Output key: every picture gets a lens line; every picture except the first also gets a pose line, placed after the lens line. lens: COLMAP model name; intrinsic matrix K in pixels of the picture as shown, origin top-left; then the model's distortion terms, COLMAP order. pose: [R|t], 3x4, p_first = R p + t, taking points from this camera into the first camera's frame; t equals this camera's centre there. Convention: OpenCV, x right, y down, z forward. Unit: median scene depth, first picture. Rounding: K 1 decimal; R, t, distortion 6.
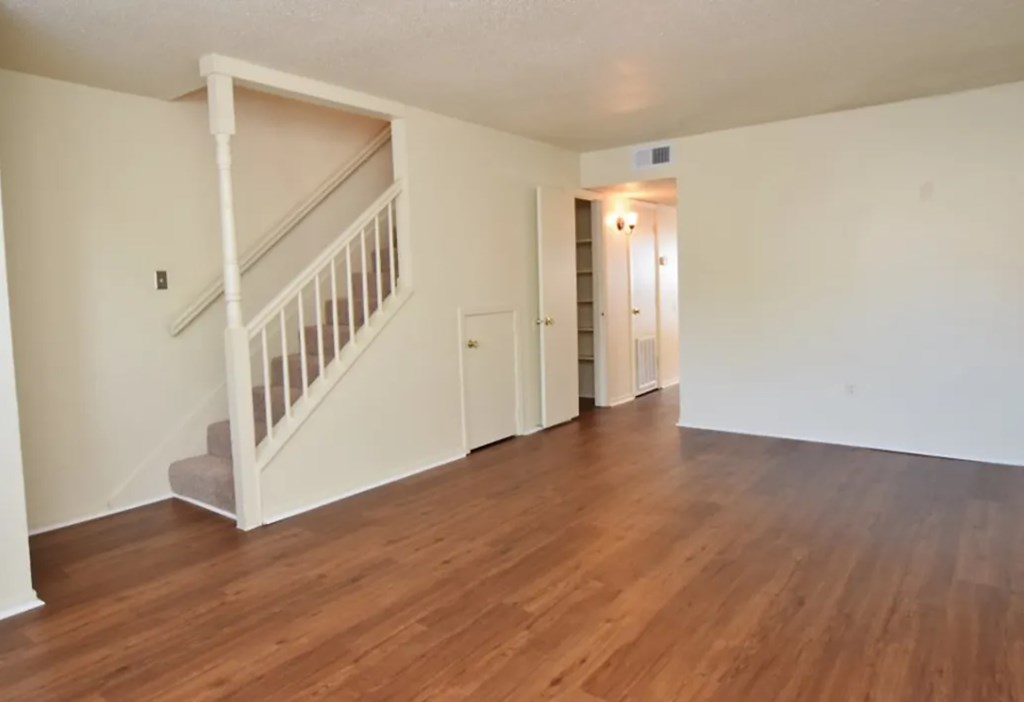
lens RADIAL K [[643.5, 0, 523.5], [0, 643.5, 329.4], [0, 0, 1]] dist [-0.004259, -0.001201]
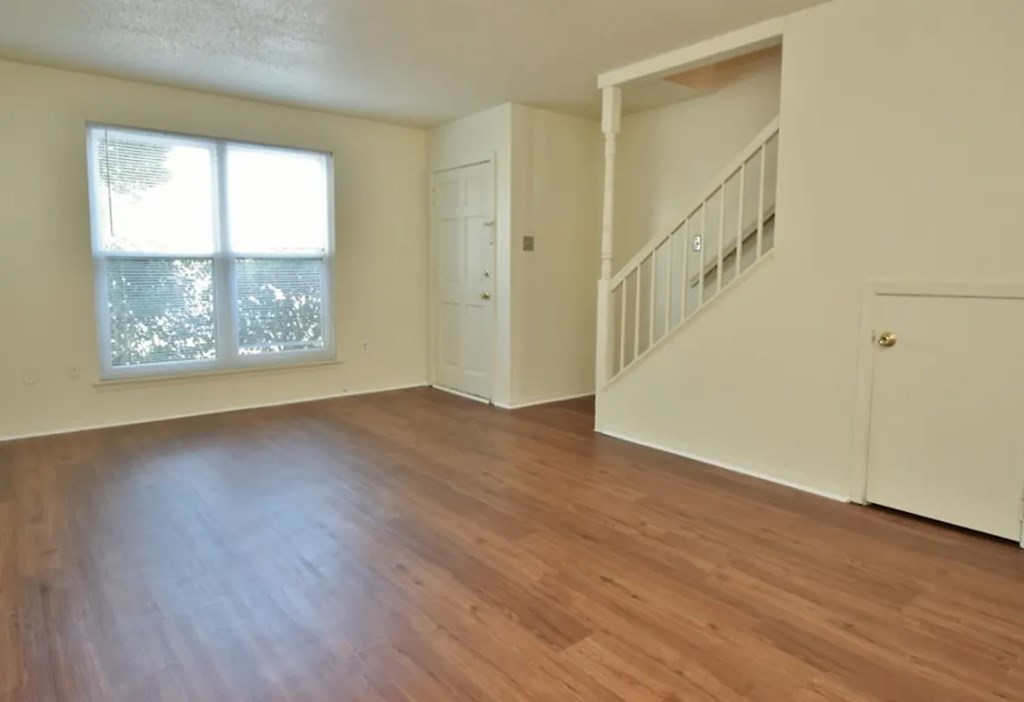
lens RADIAL K [[643.5, 0, 523.5], [0, 643.5, 329.4], [0, 0, 1]] dist [-0.004259, -0.001201]
pose [[-0.245906, 0.121400, -0.961661, 0.876502], [-0.066807, 0.987644, 0.141763, -0.076484], [0.966989, 0.099106, -0.234757, 1.159363]]
